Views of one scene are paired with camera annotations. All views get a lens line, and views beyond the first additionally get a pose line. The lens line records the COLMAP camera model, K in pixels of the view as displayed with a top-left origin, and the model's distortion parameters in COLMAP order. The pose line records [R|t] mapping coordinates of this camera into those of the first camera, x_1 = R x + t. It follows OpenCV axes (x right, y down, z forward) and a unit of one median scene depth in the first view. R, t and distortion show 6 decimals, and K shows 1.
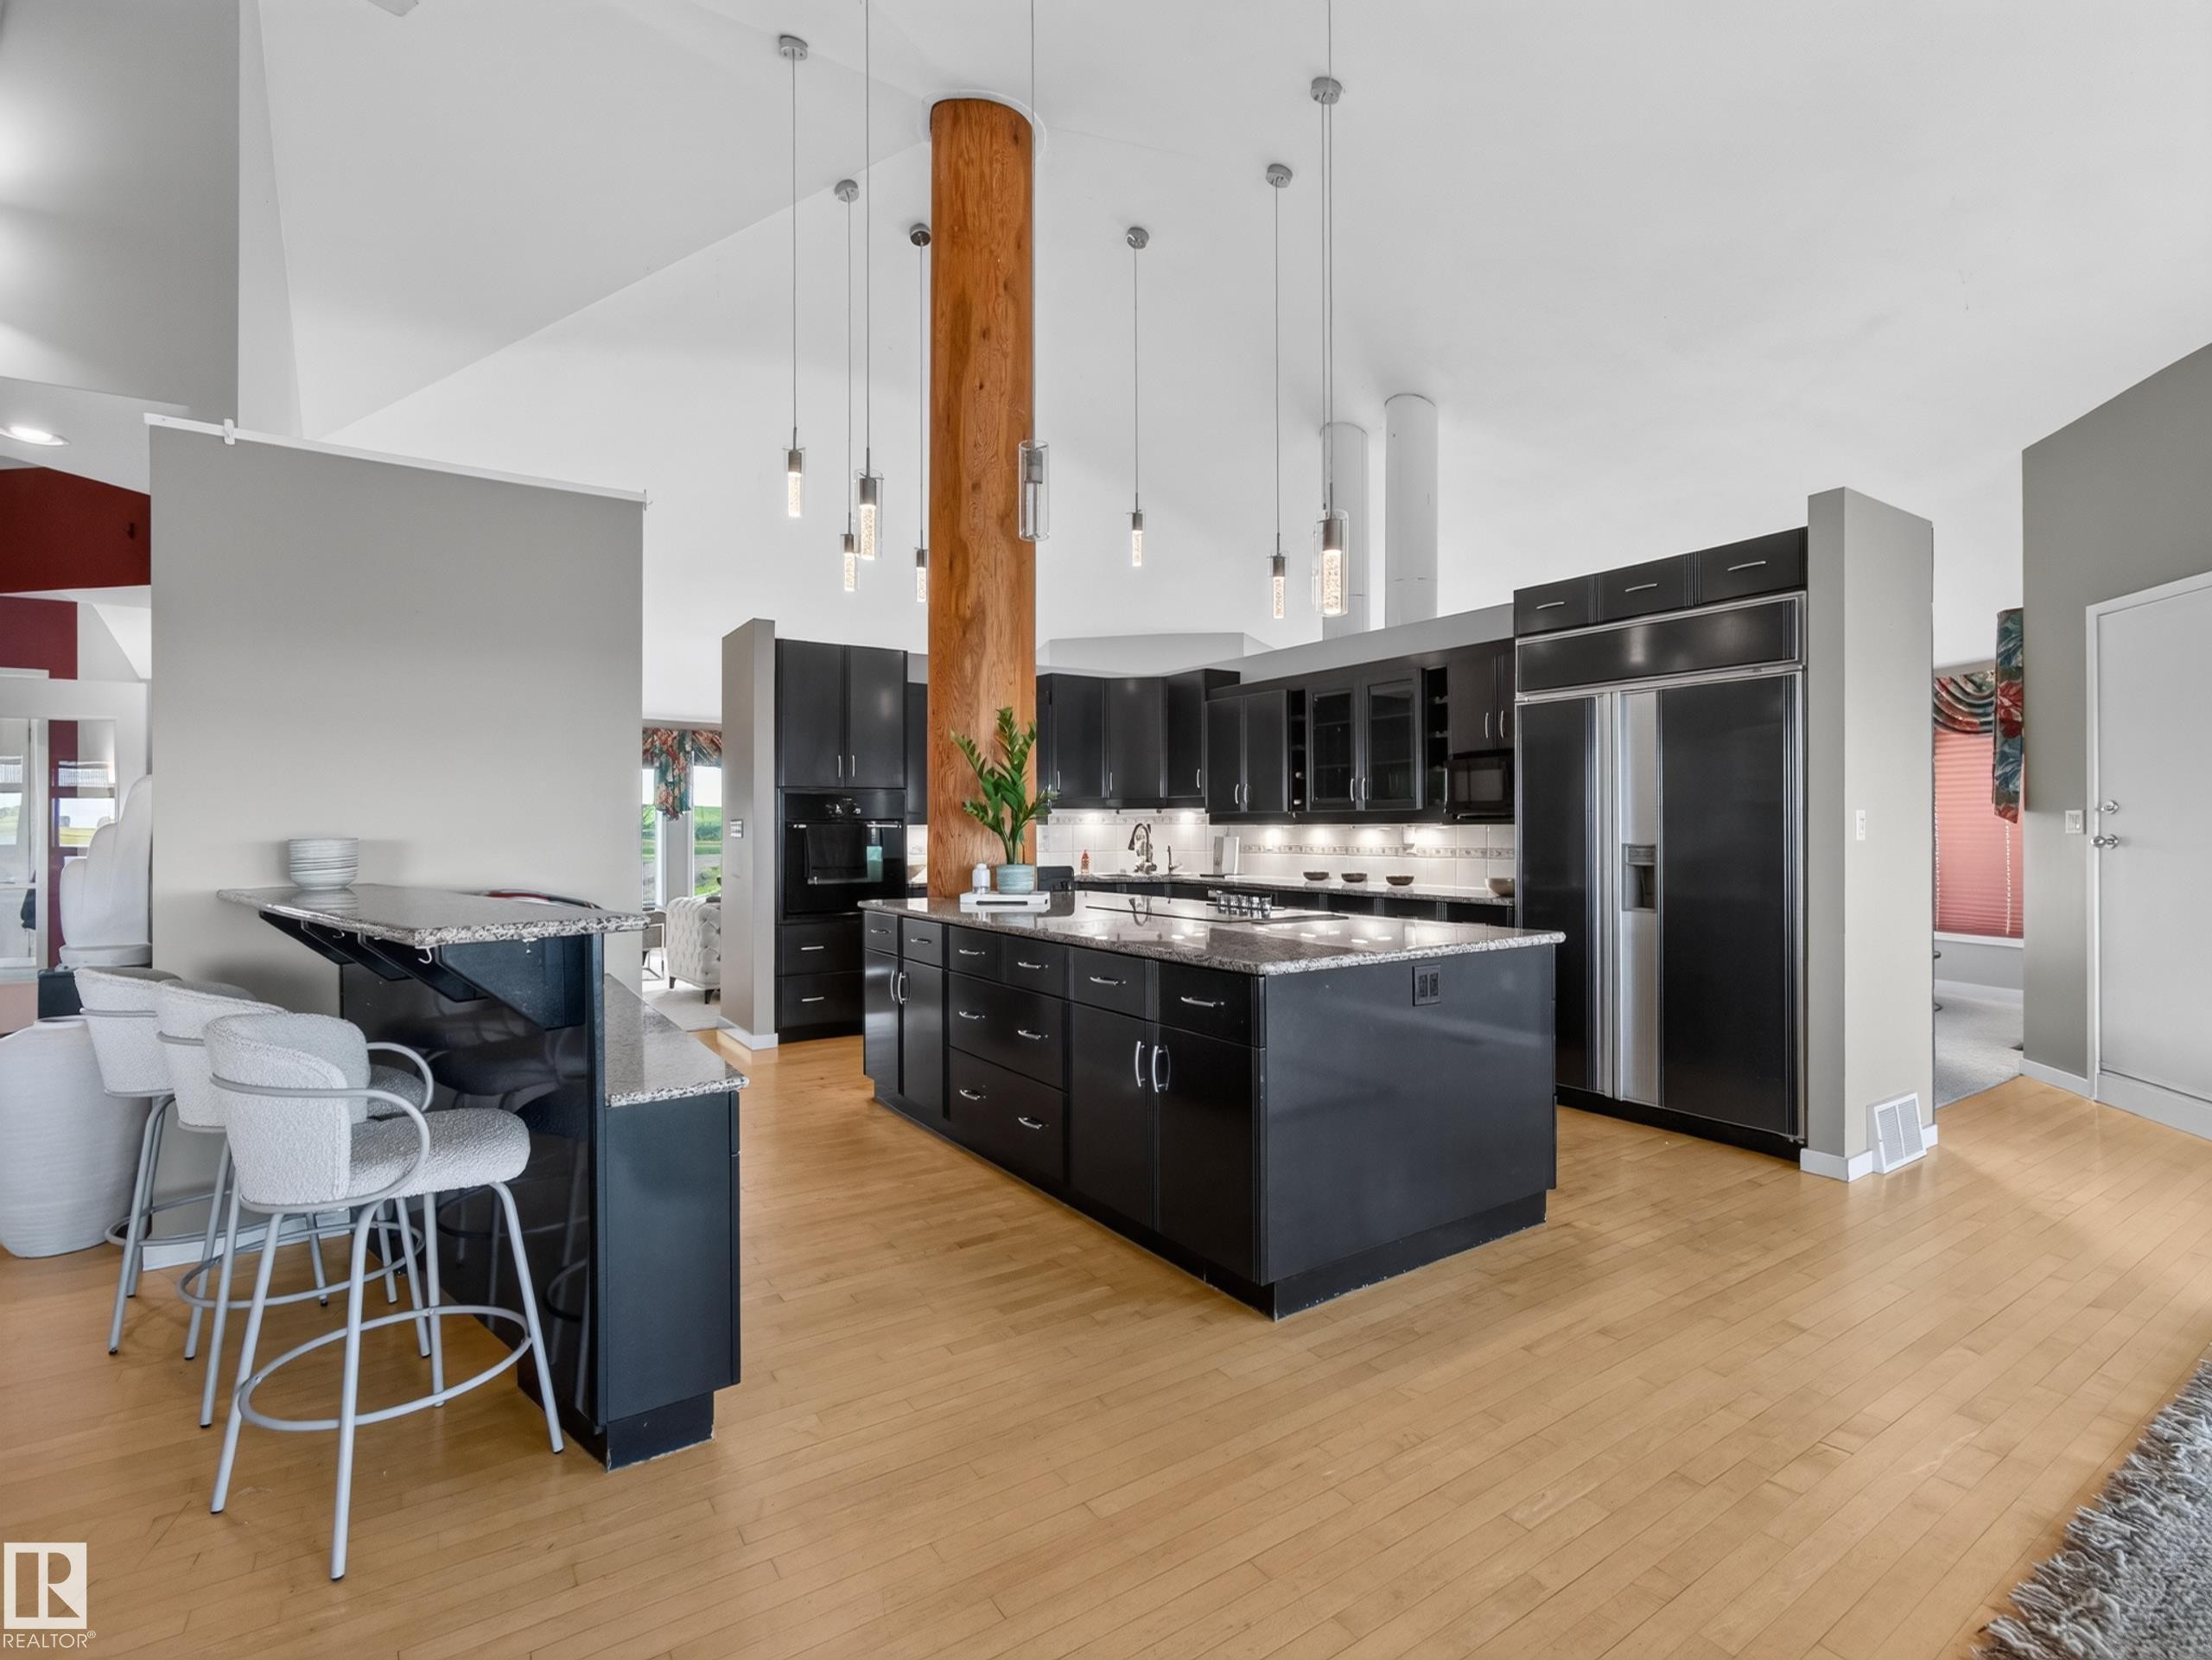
lens RADIAL K [[1054.1, 0, 1103.7], [0, 1054.1, 819.2], [0, 0, 1]] dist [-0.005028, 0.004299]
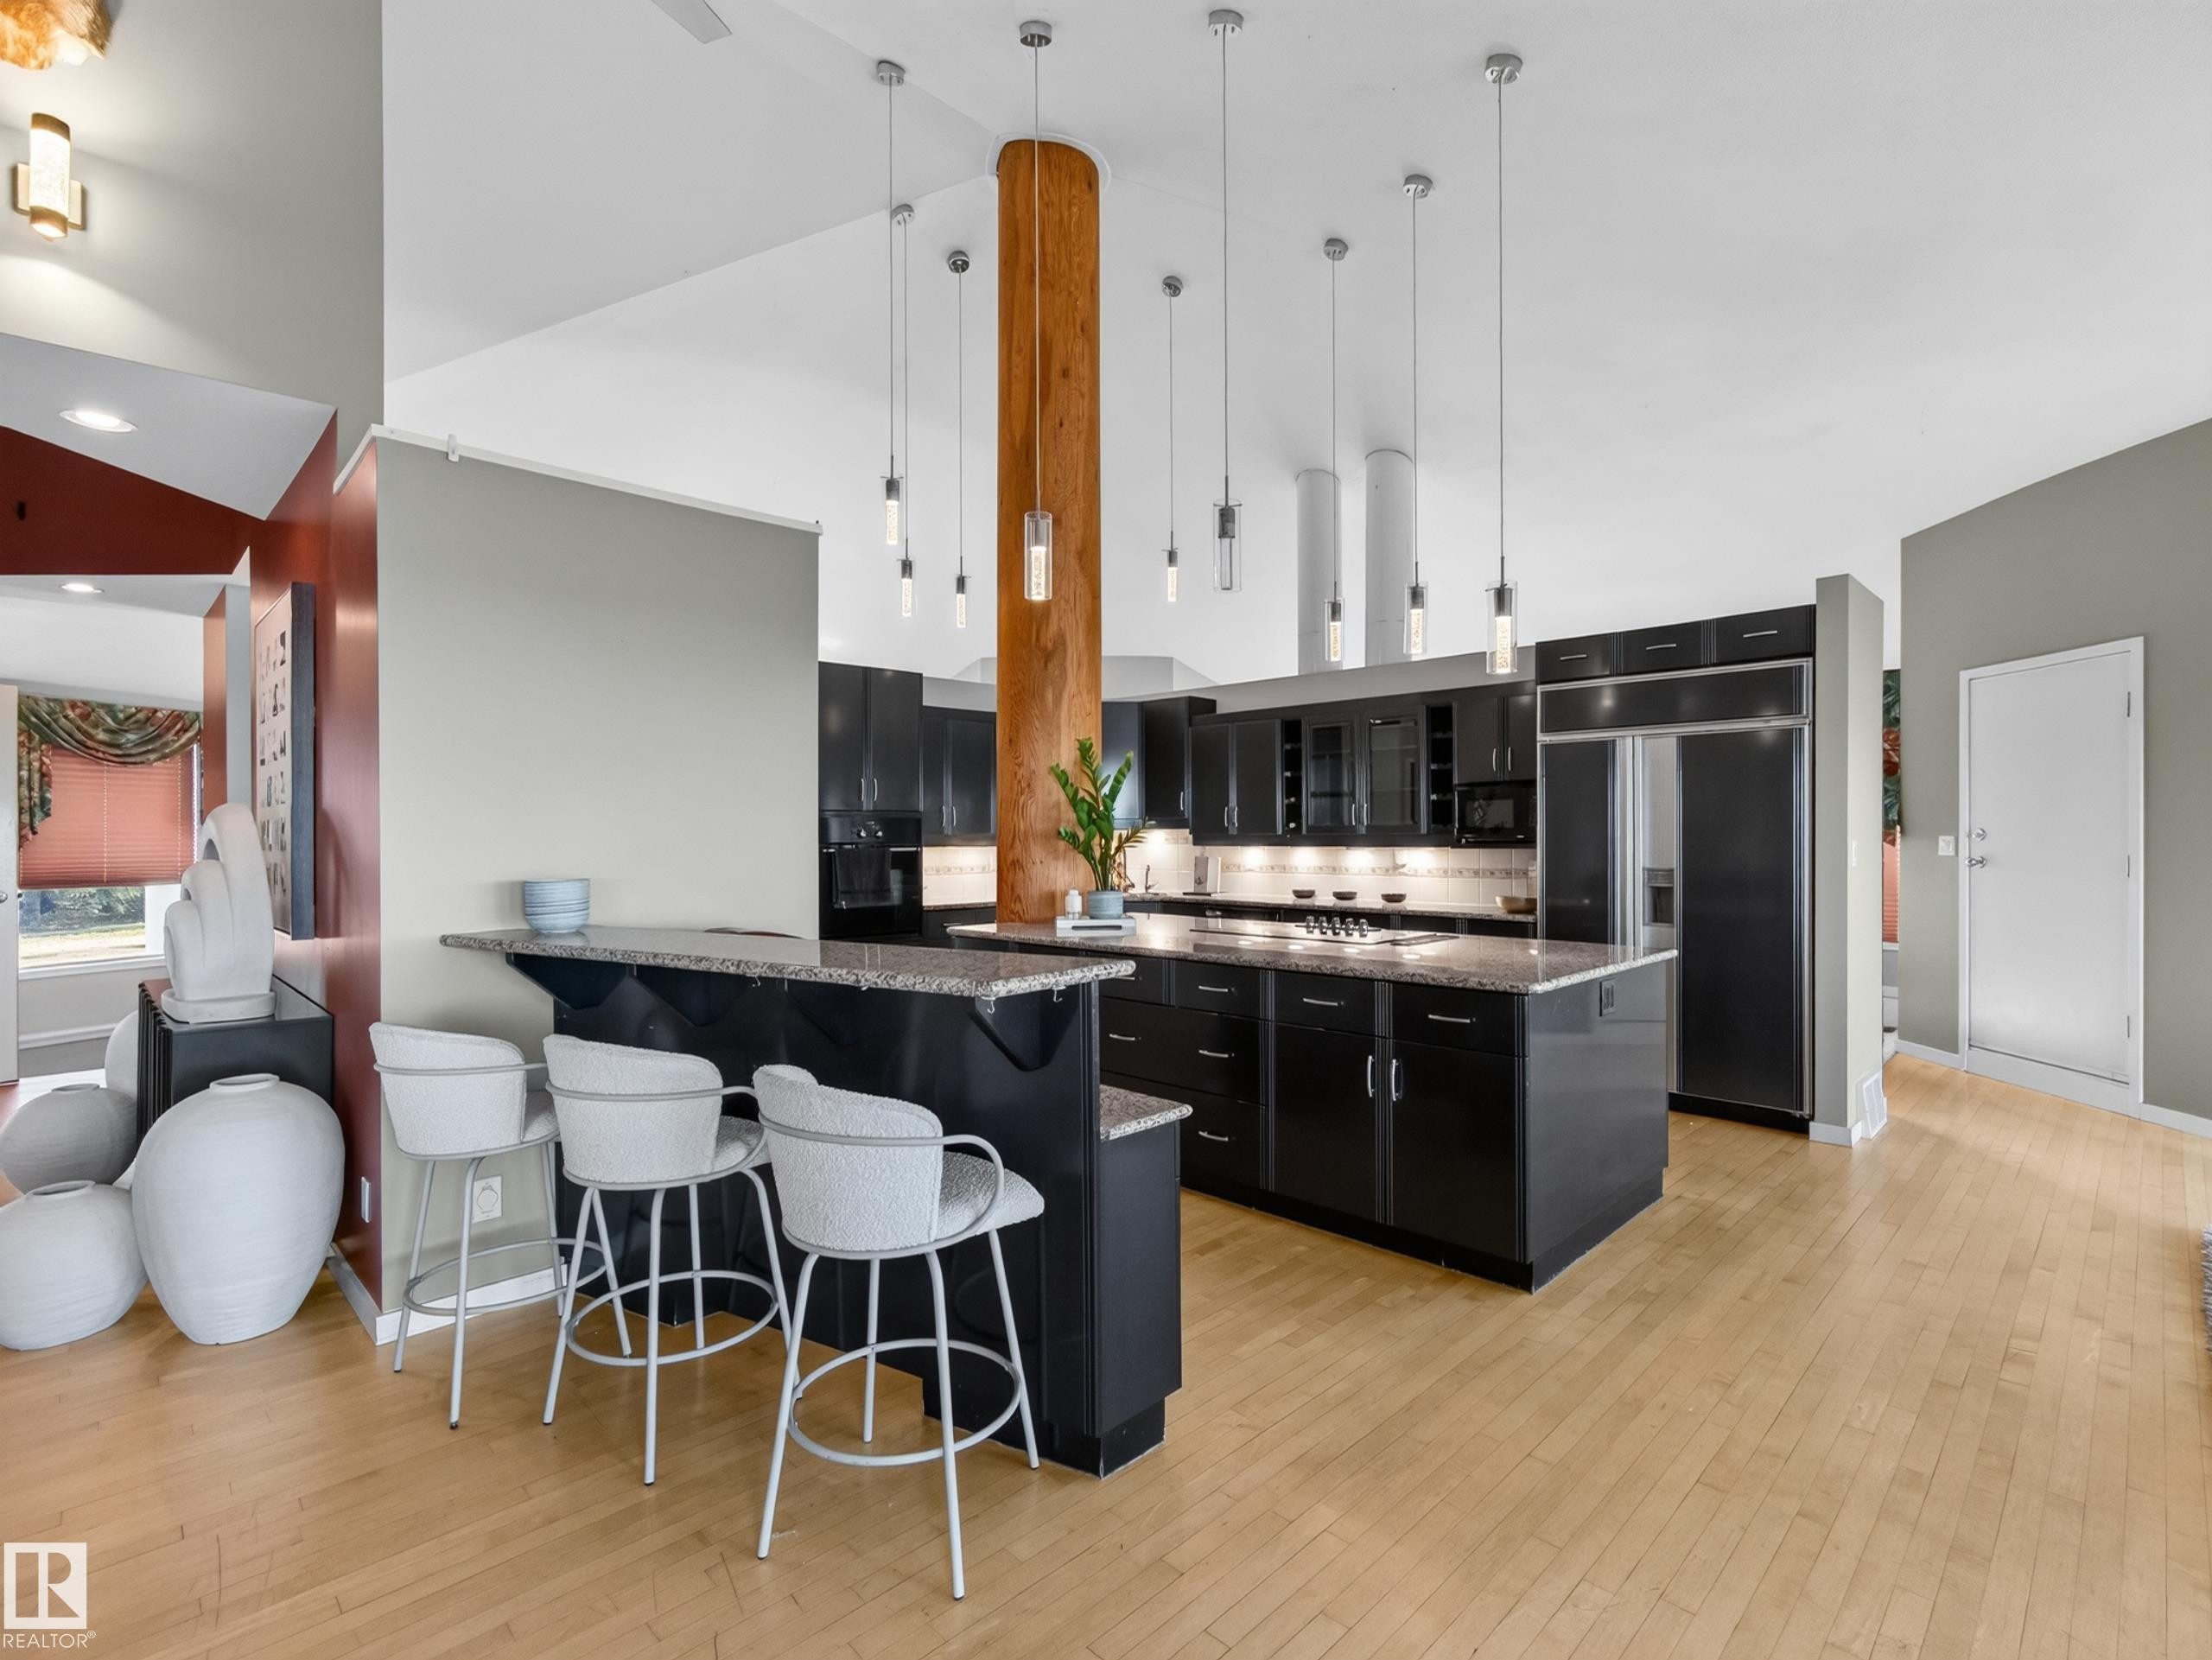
lens RADIAL K [[1054.1, 0, 1106.2], [0, 1054.1, 835.7], [0, 0, 1]] dist [-0.005028, 0.004299]
pose [[0.981769, -0.000962, 0.190078, -0.287937], [-0.000444, 0.999973, 0.007357, -0.018680], [-0.190080, -0.007307, 0.981741, -0.021556]]
